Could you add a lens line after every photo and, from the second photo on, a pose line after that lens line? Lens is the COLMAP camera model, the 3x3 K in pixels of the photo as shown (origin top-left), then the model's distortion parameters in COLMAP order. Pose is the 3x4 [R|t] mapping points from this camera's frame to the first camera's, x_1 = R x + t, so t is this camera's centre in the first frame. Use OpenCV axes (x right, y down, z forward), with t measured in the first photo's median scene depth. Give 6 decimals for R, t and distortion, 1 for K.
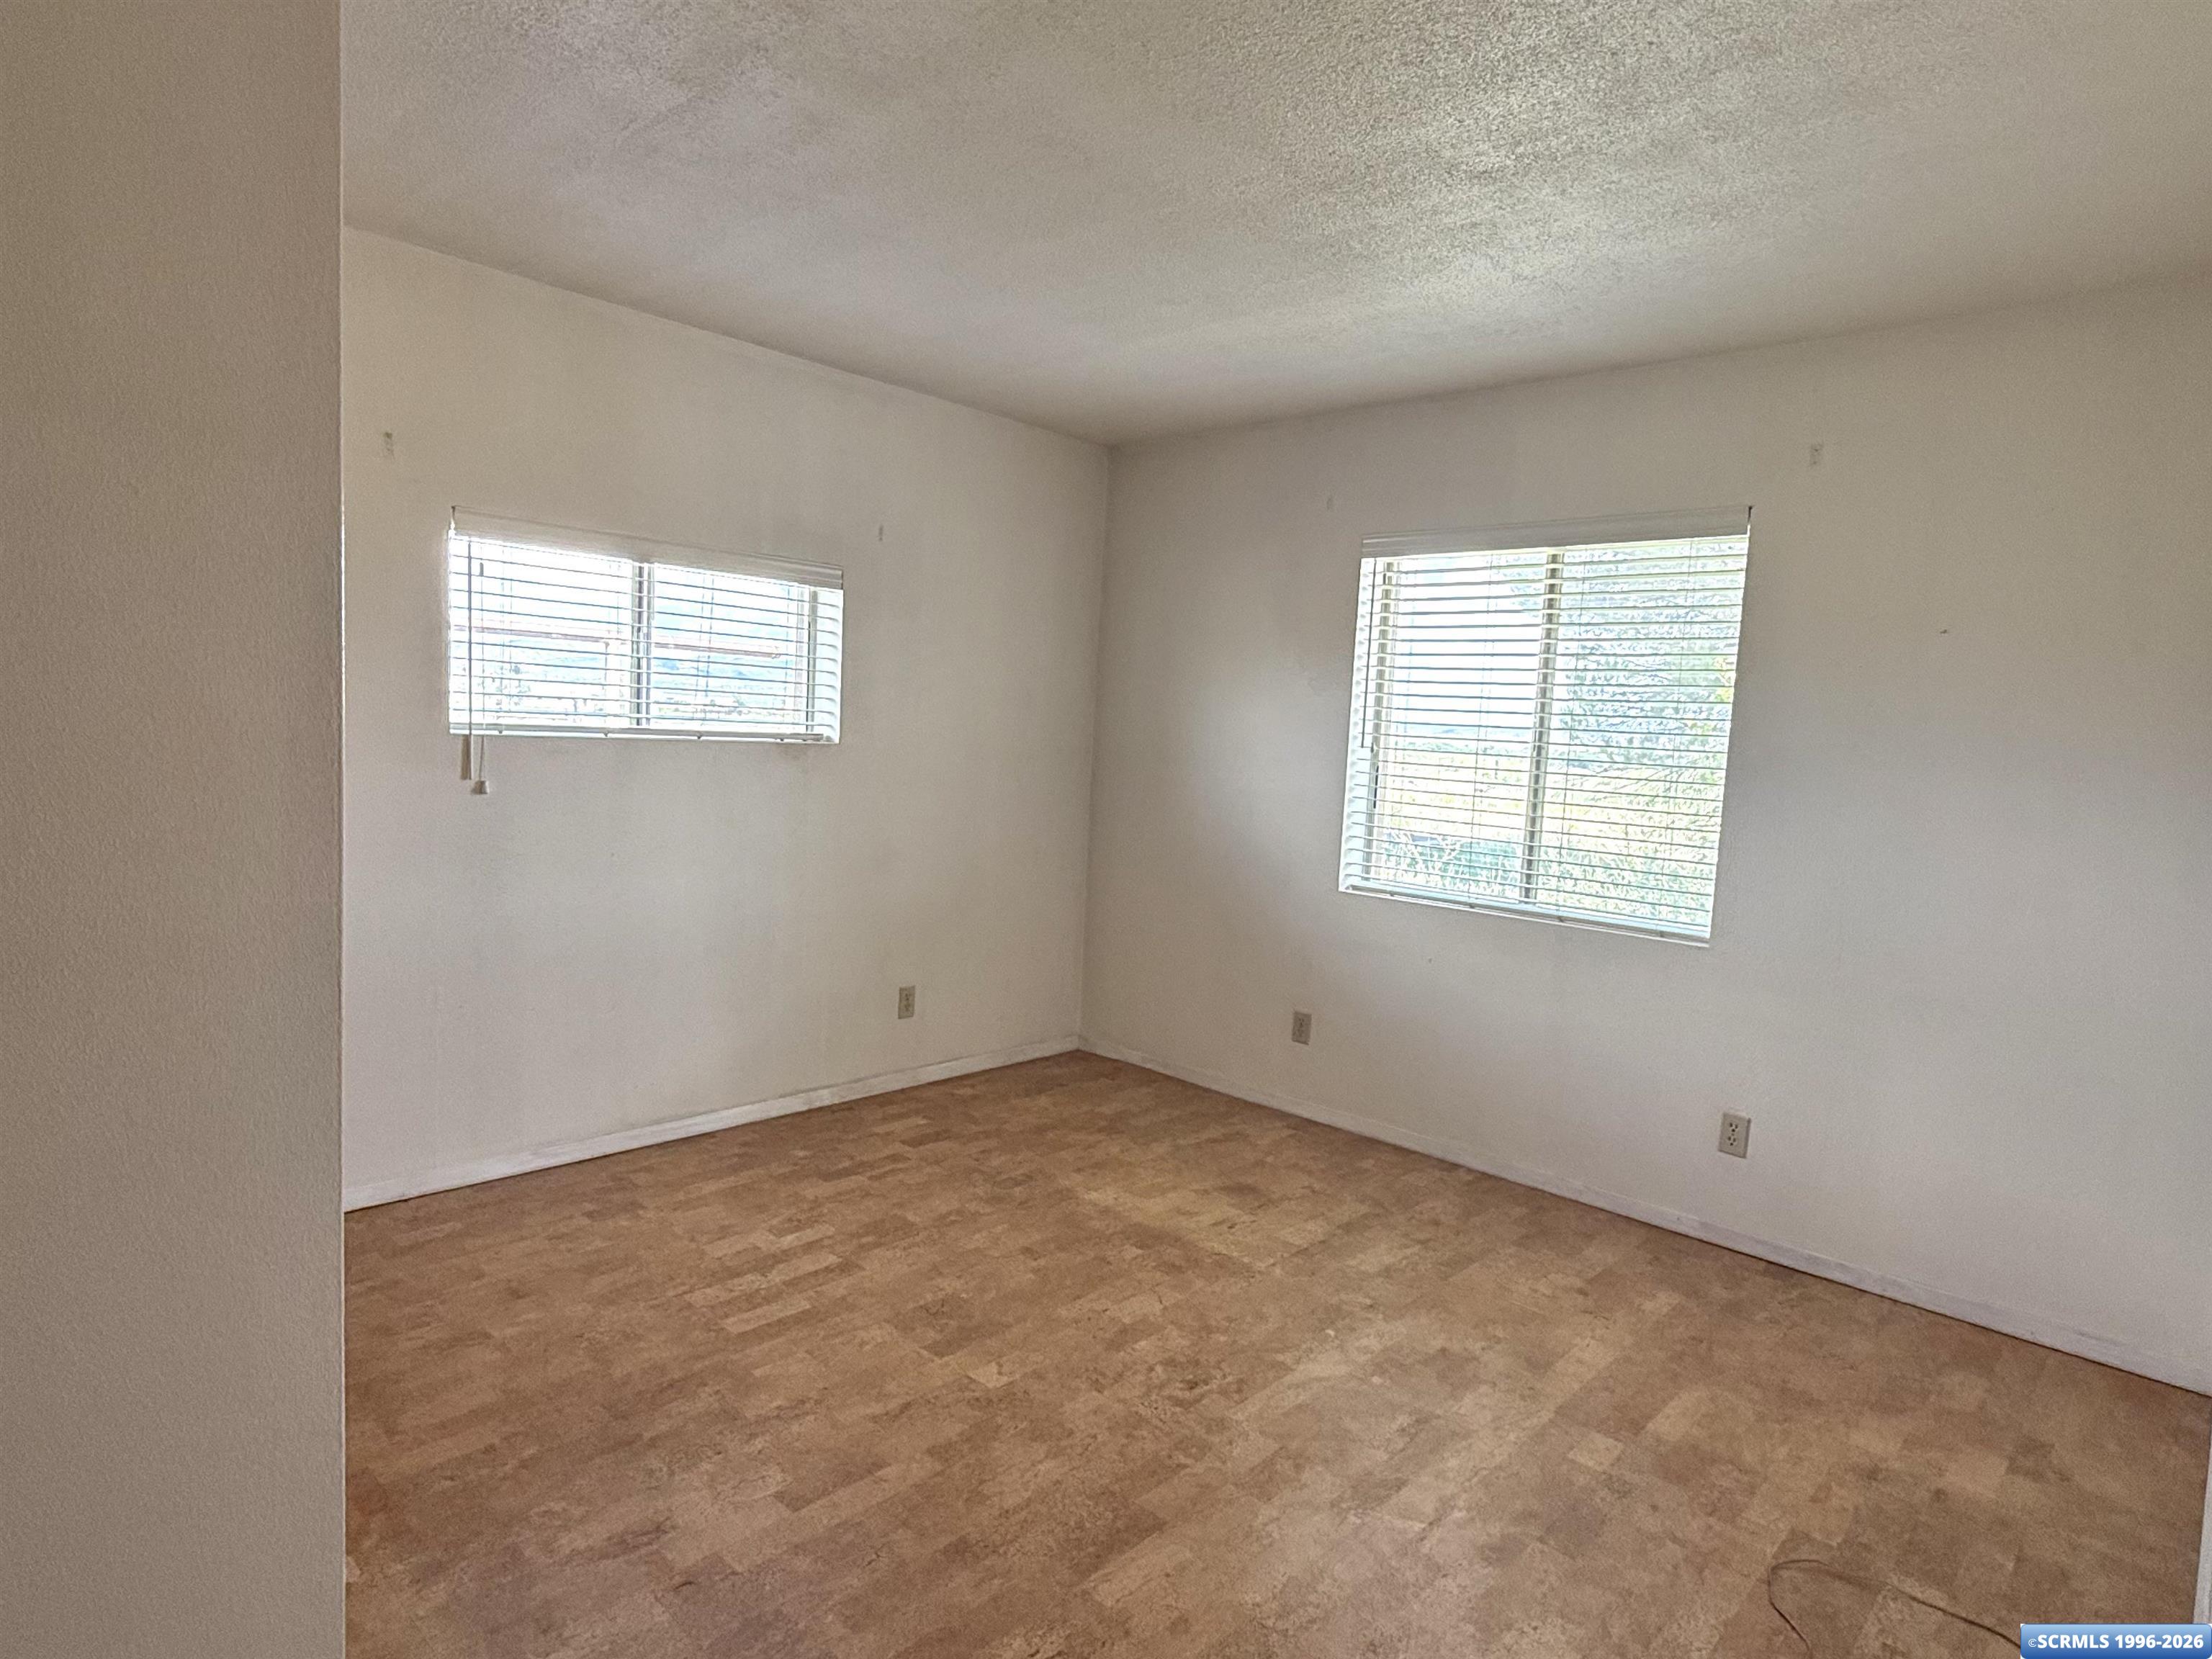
lens RADIAL K [[1244.9, 0, 1093.8], [0, 1244.9, 839.3], [0, 0, 1]] dist [0.000898, 0.000739]
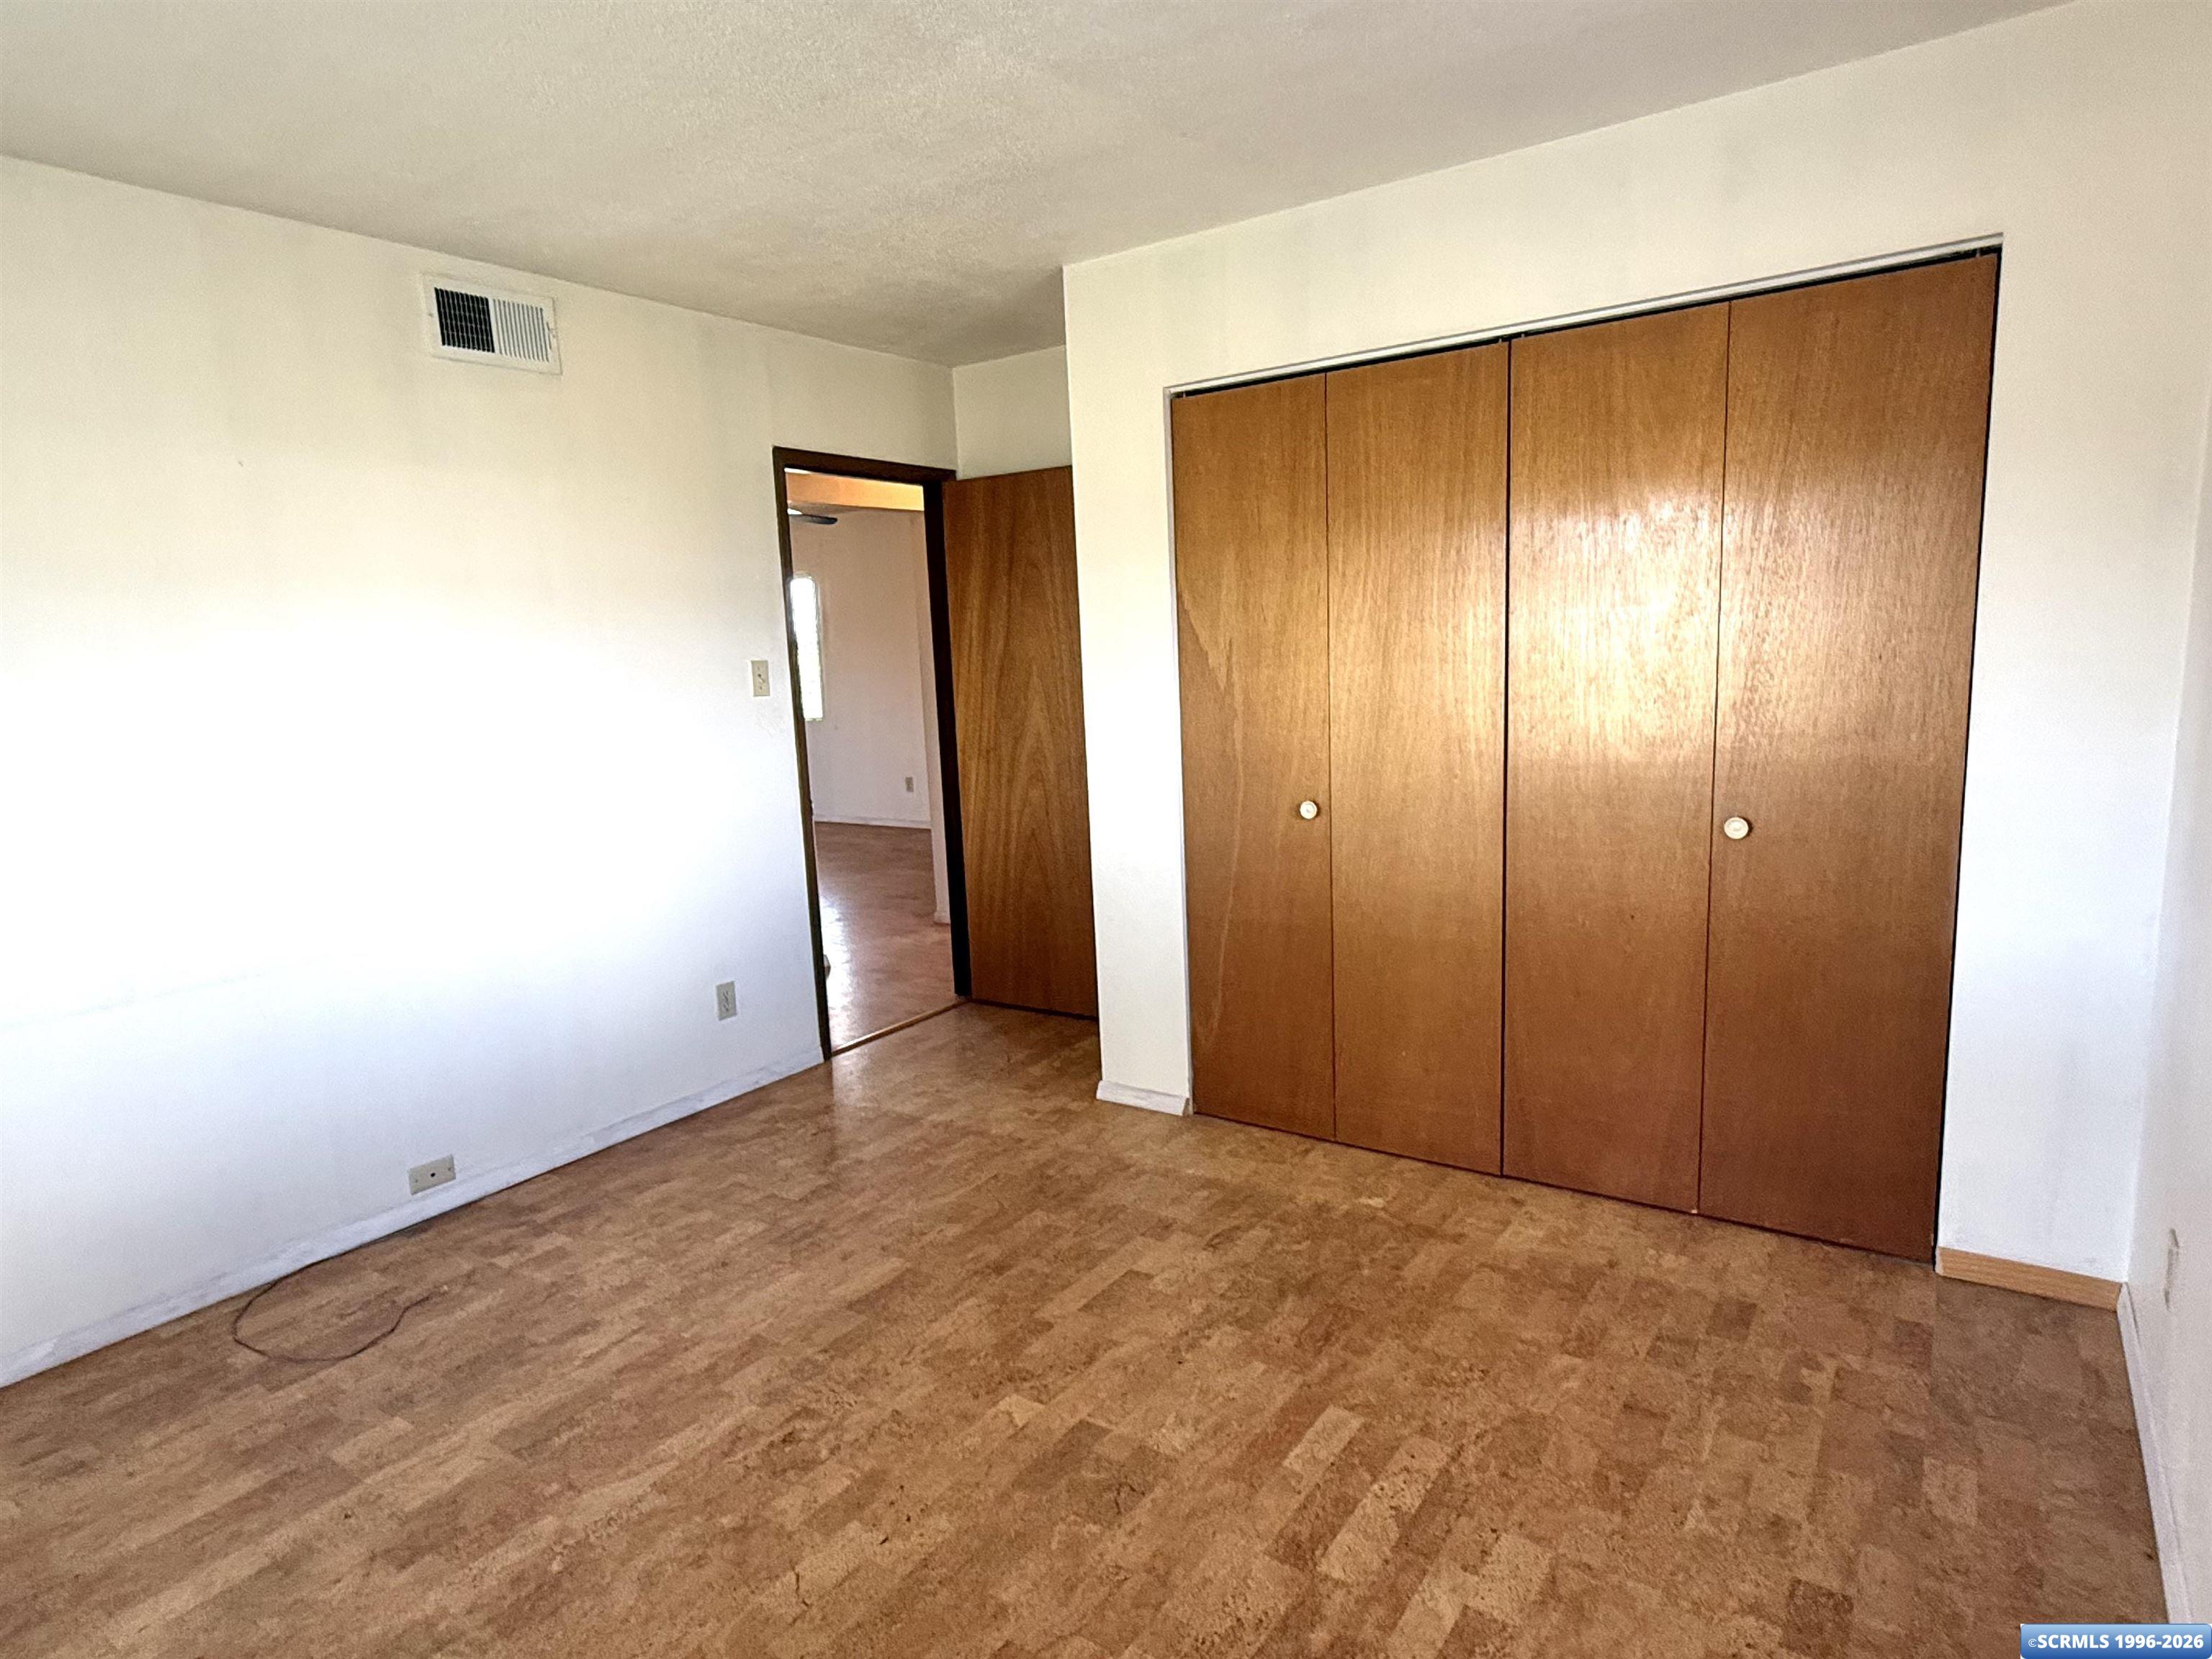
lens RADIAL K [[1244.9, 0, 1093.8], [0, 1244.9, 839.3], [0, 0, 1]] dist [0.000898, 0.000739]
pose [[-0.989021, 0.014303, -0.147078, -0.010483], [-0.021516, 0.970758, 0.239092, -0.187379], [0.146197, 0.239632, -0.959793, 1.798663]]
